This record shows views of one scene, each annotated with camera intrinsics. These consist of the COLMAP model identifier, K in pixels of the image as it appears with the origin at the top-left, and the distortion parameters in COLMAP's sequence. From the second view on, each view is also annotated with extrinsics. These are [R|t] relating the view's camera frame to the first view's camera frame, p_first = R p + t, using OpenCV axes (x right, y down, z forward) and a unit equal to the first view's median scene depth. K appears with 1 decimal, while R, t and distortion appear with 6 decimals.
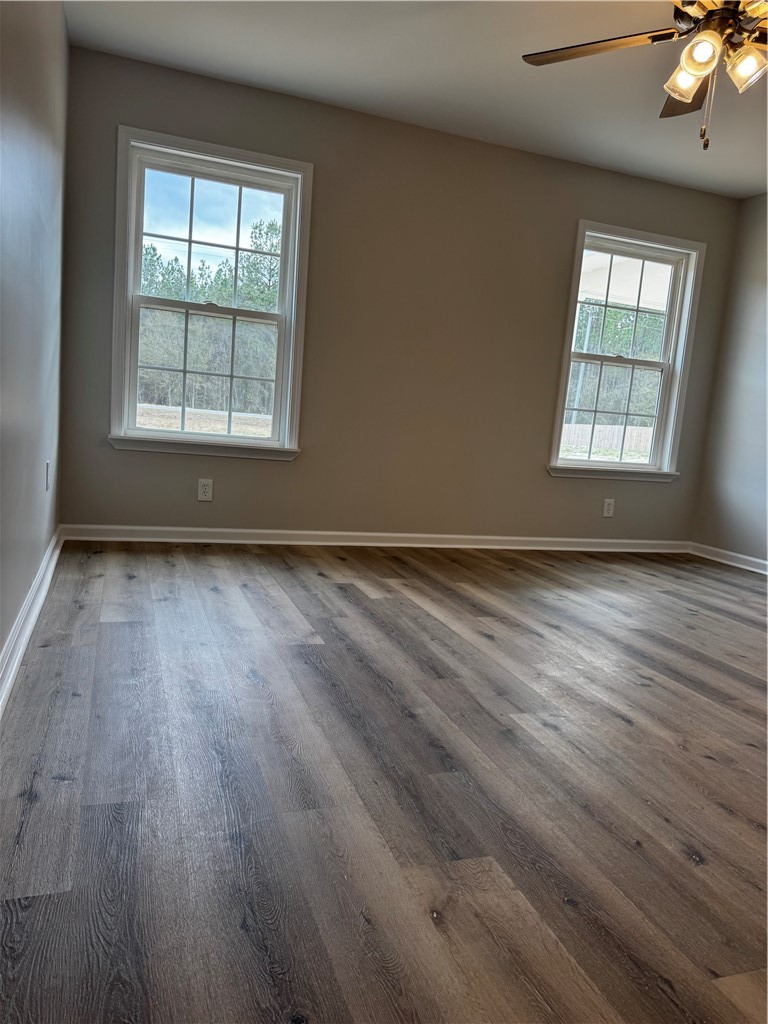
lens RADIAL K [[718.7, 0, 388.3], [0, 718.7, 512.6], [0, 0, 1]] dist [0.067038, -0.087826]
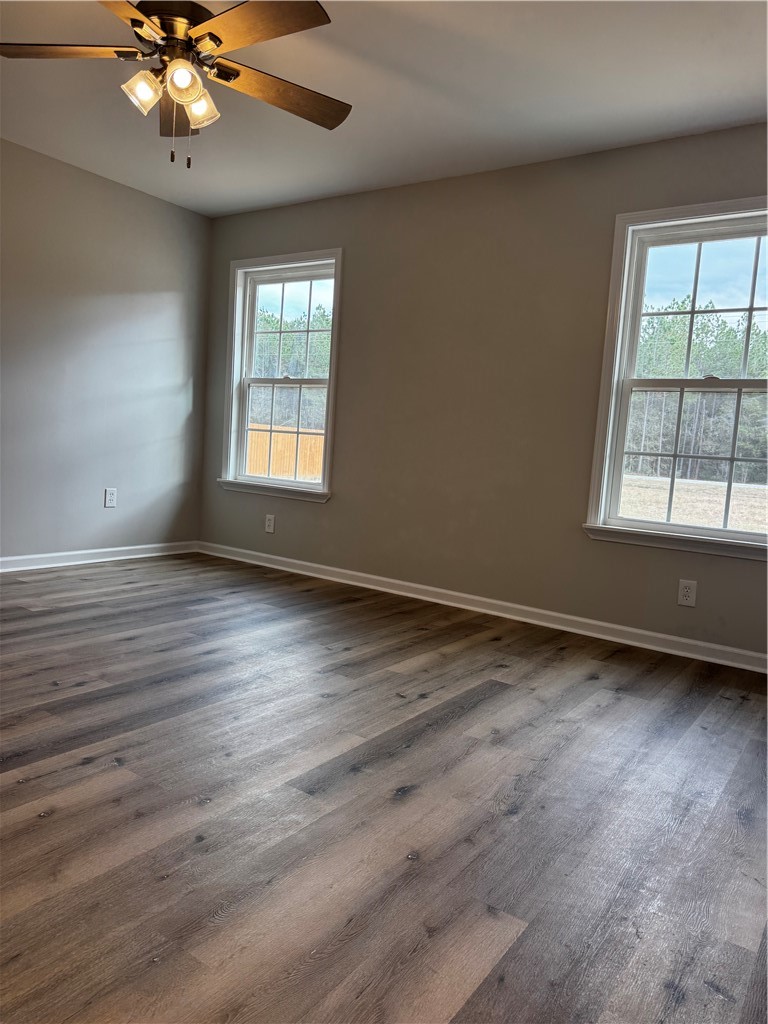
lens RADIAL K [[718.7, 0, 378.8], [0, 718.7, 508.8], [0, 0, 1]] dist [0.067038, -0.087826]
pose [[0.597071, 0.023126, -0.801855, 0.759270], [-0.131372, 0.988908, -0.069300, 0.001490], [0.791358, 0.146718, 0.593486, 0.375735]]
